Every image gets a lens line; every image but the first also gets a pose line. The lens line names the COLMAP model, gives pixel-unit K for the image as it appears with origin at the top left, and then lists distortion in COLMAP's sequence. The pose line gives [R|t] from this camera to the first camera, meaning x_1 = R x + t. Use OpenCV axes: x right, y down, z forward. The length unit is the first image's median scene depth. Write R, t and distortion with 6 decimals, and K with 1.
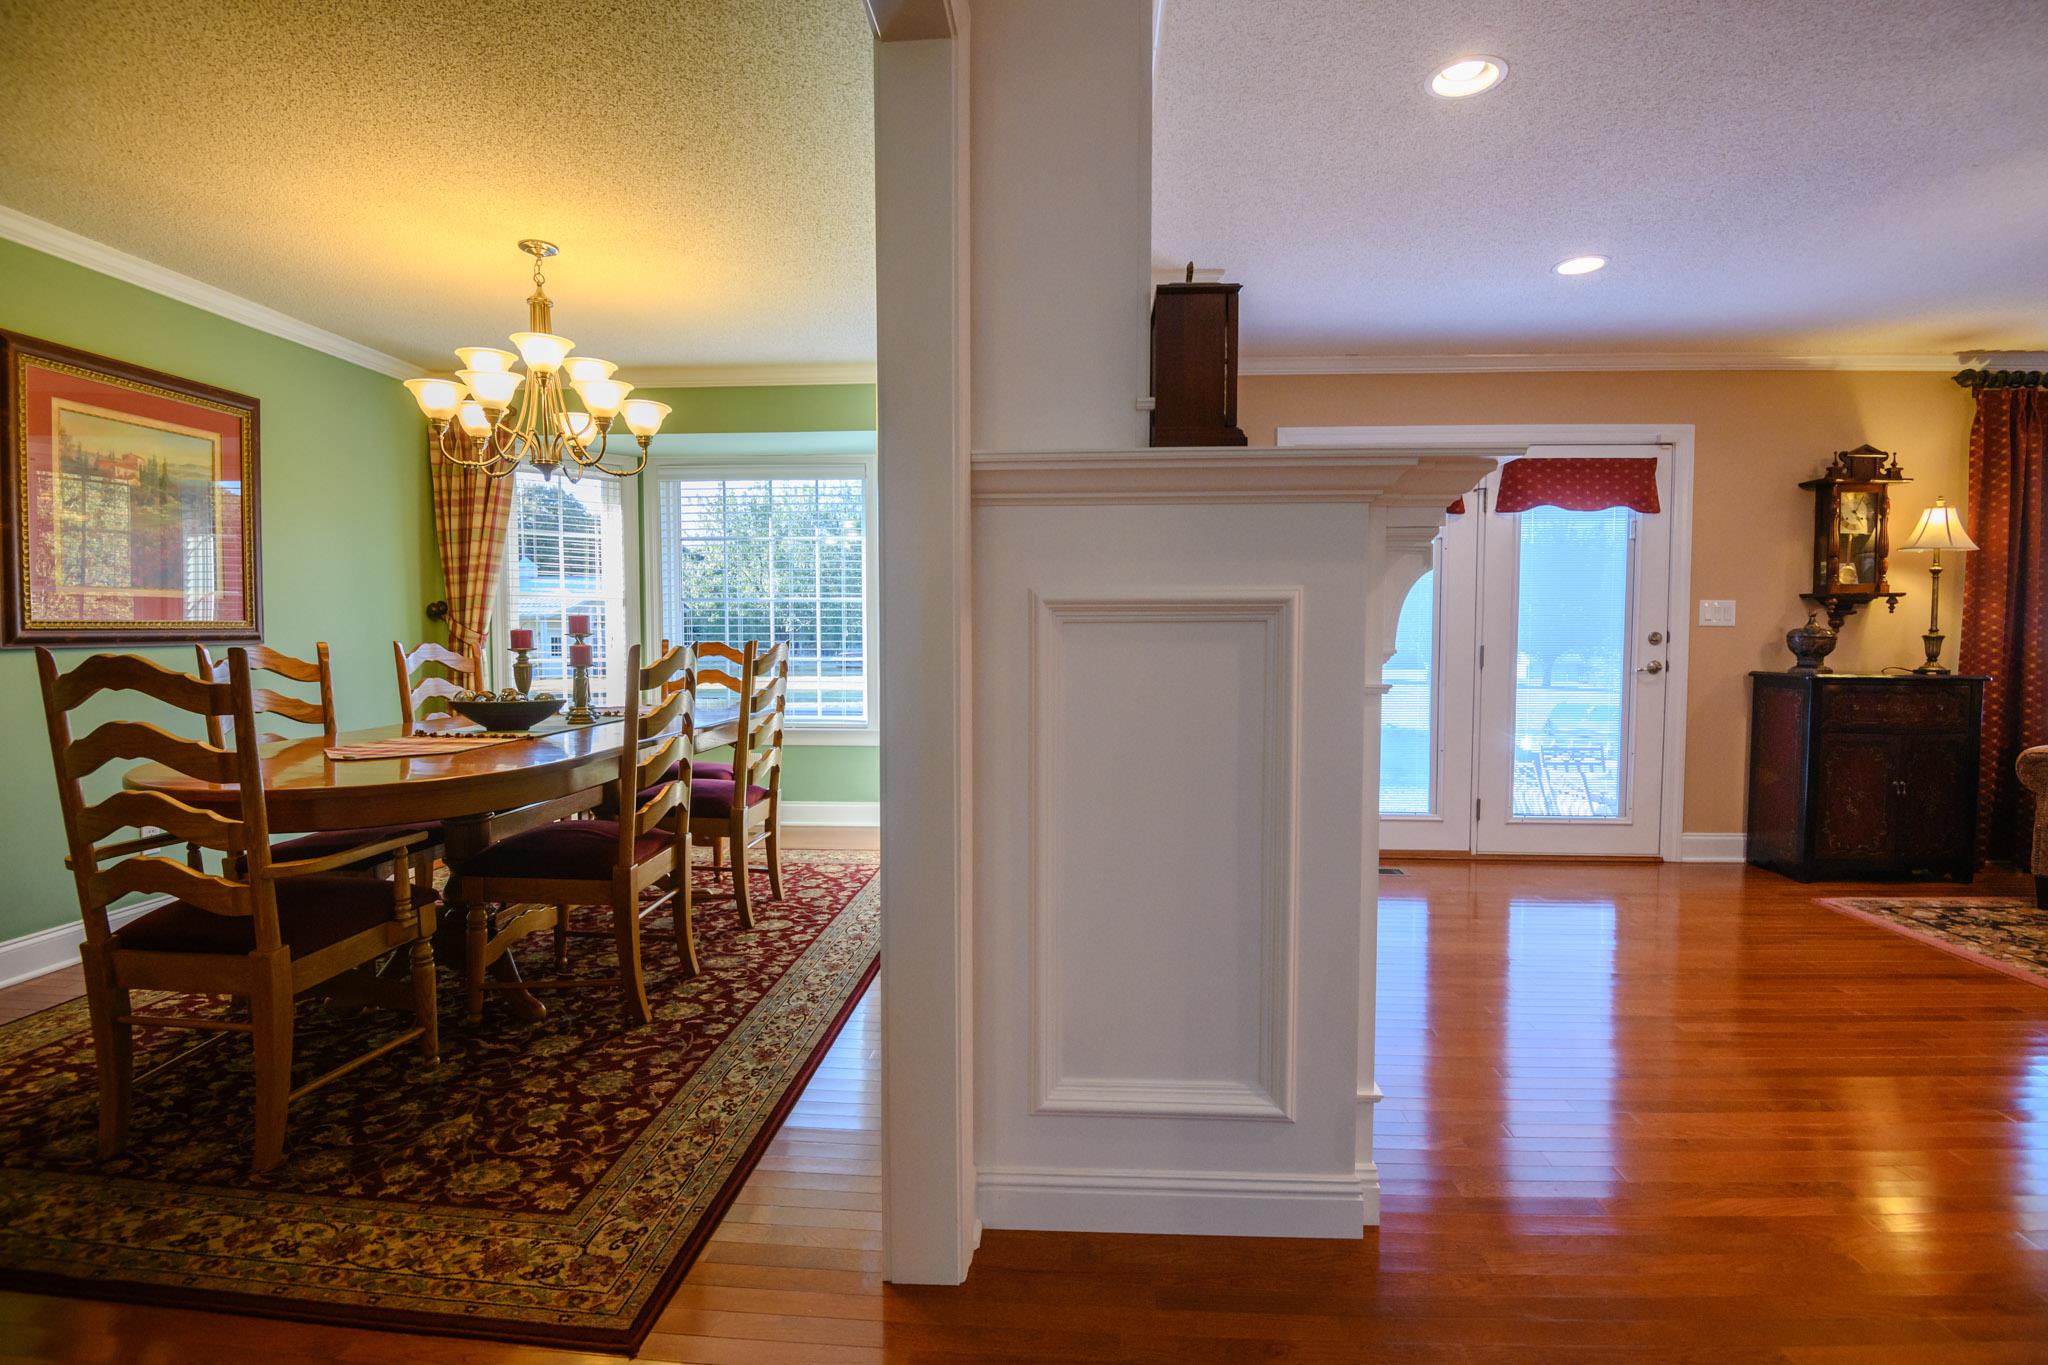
lens RADIAL K [[930.4, 0, 1020.4], [0, 930.4, 675.3], [0, 0, 1]] dist [-0.027540, -0.006125]
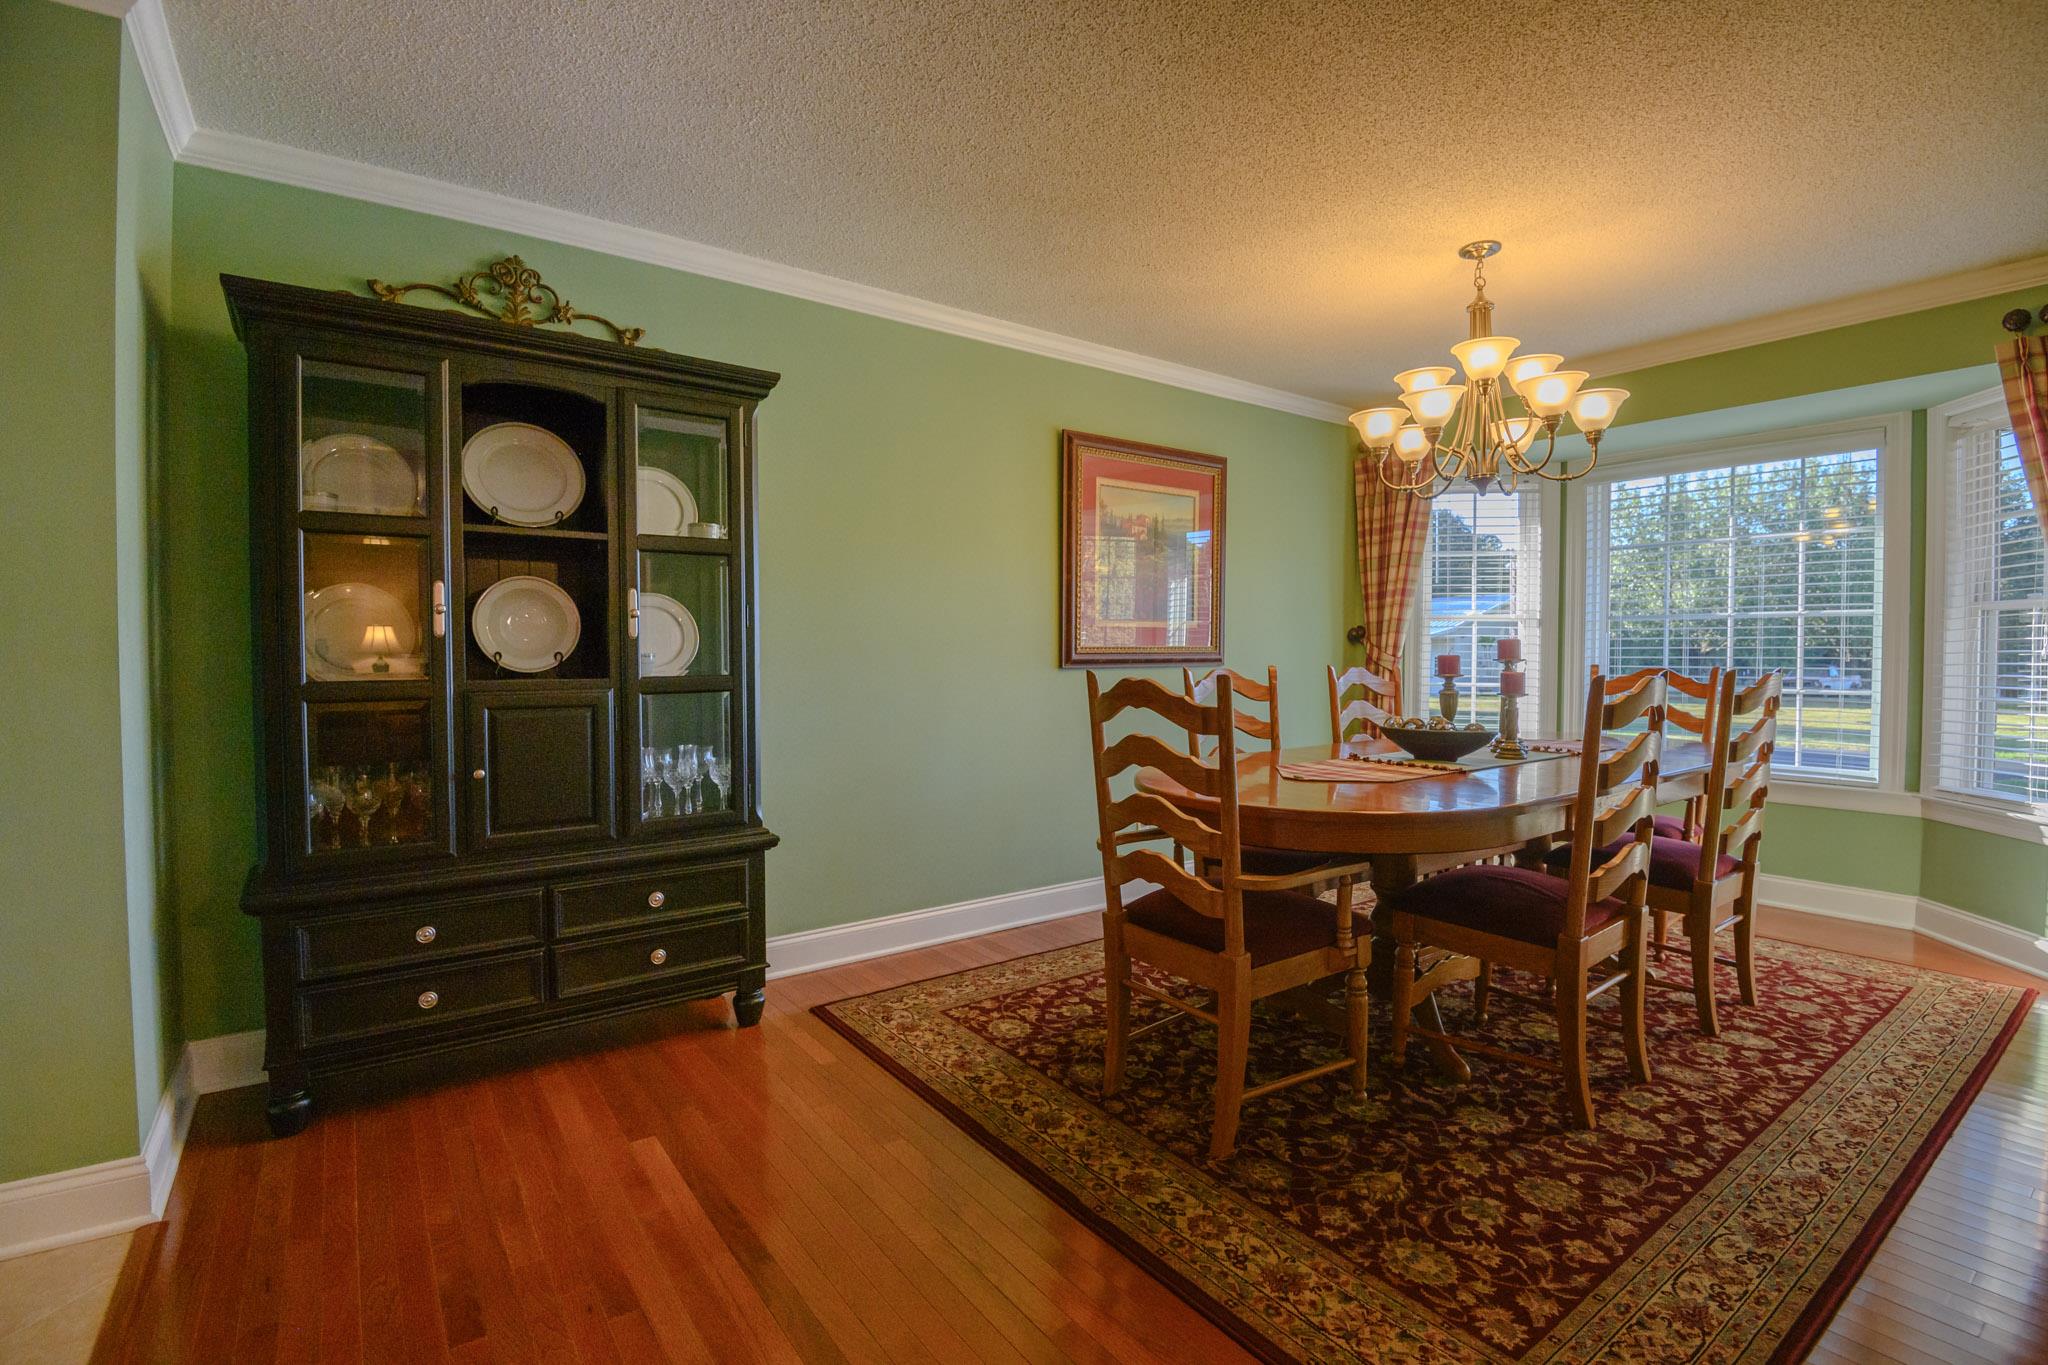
lens RADIAL K [[930.4, 0, 1021.4], [0, 930.4, 688.5], [0, 0, 1]] dist [-0.027540, -0.006125]
pose [[0.626643, 0.030628, -0.778705, -0.071135], [-0.037087, 0.999267, 0.009458, -0.007668], [0.778424, 0.022953, 0.627320, 0.052188]]
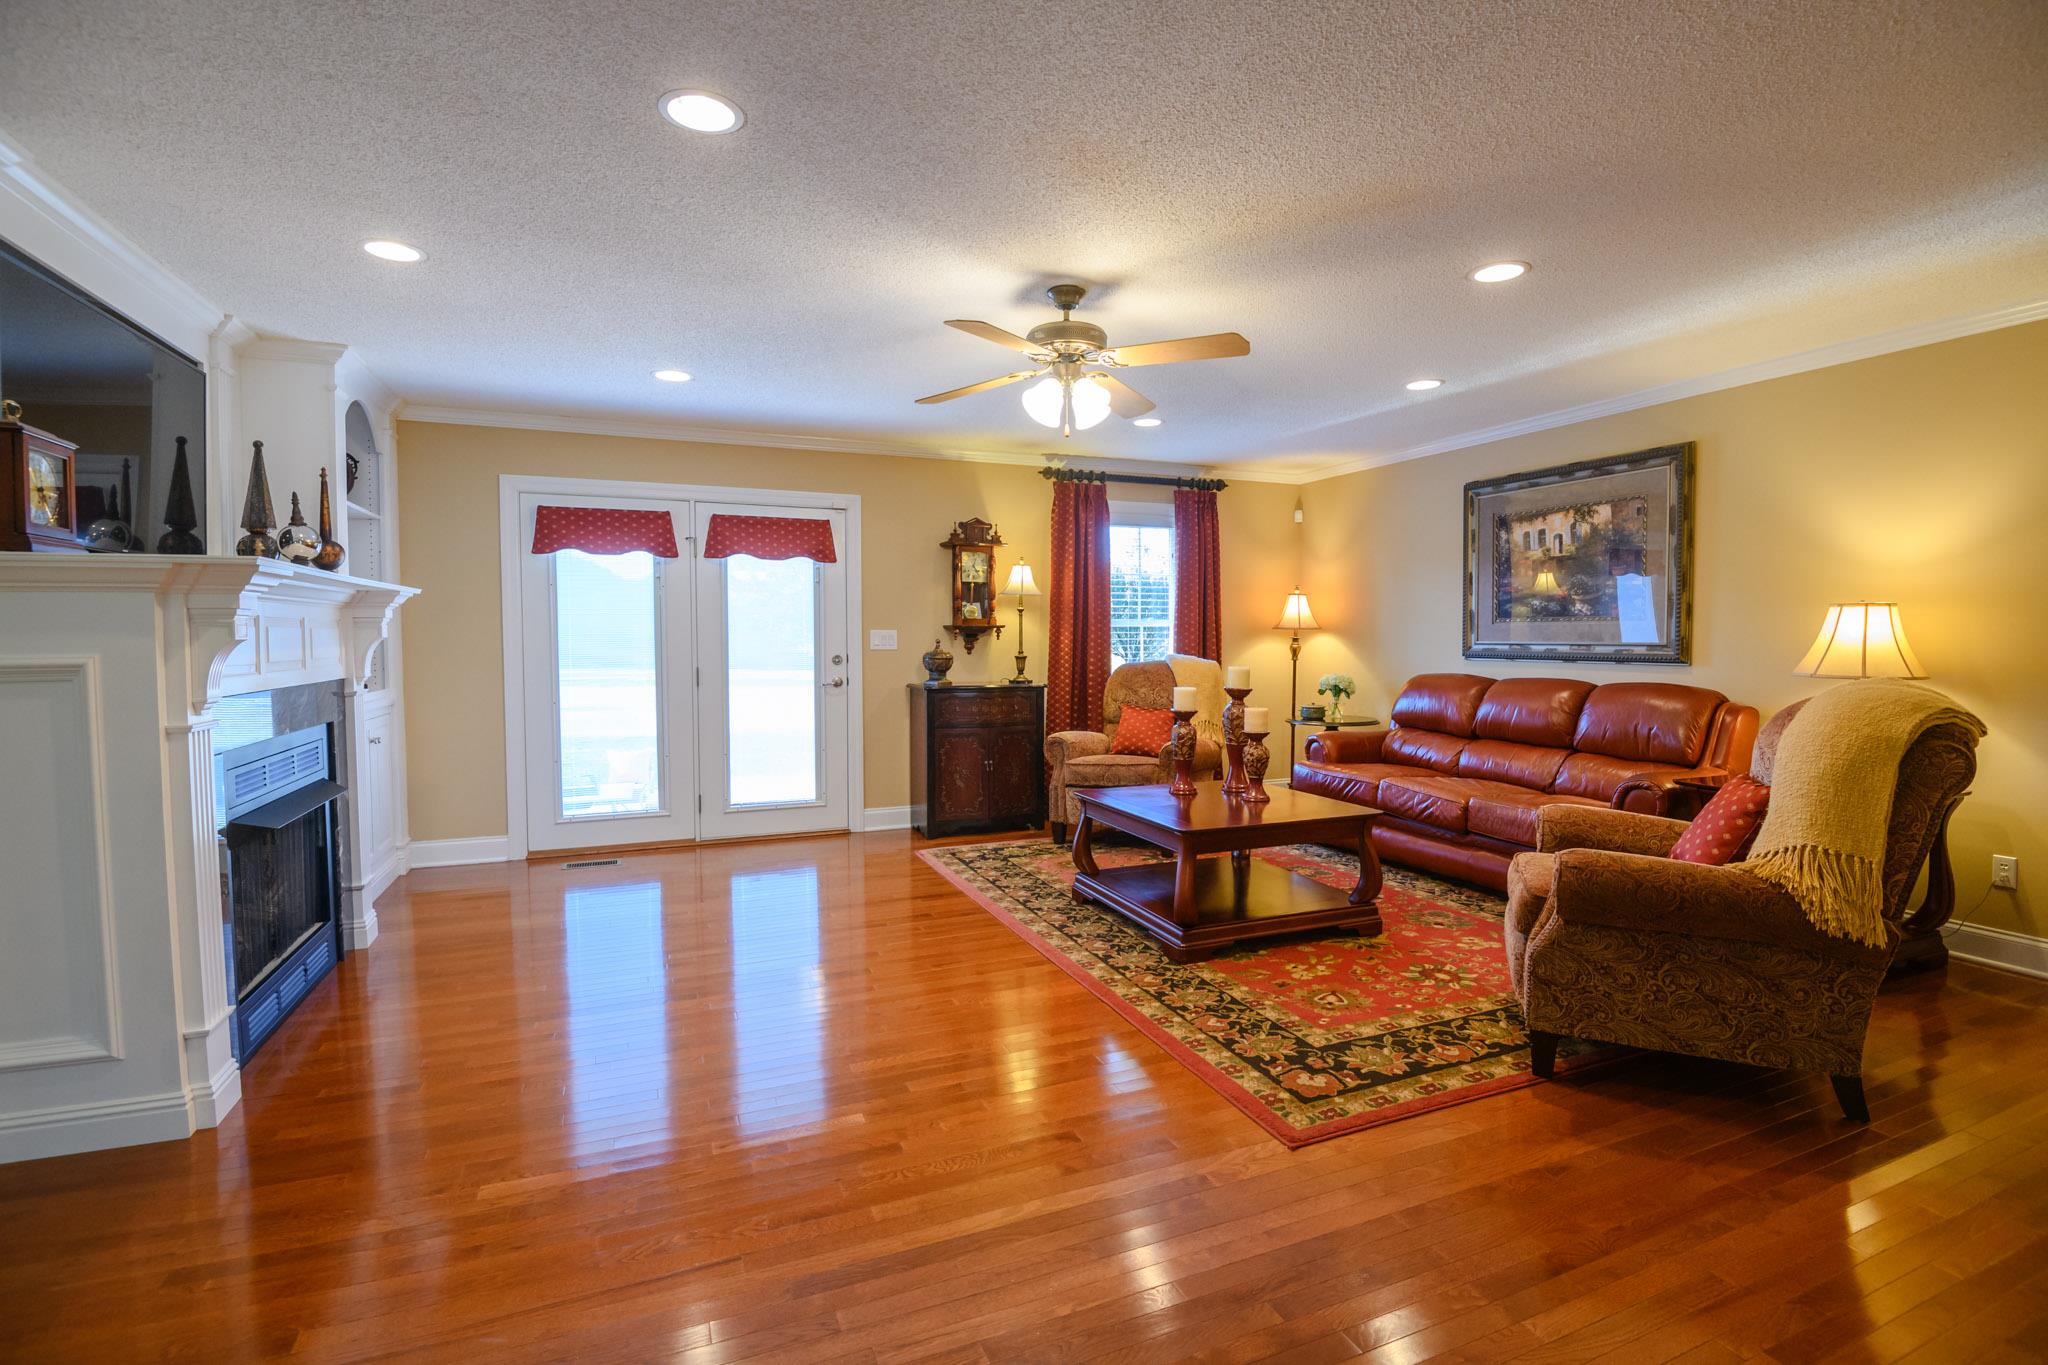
lens RADIAL K [[930.4, 0, 1038.9], [0, 930.4, 681.3], [0, 0, 1]] dist [-0.027540, -0.006125]
pose [[0.888215, -0.023543, 0.458824, 0.367085], [0.022480, 0.999717, 0.007779, -0.014964], [-0.458877, 0.003405, 0.888493, -0.303159]]
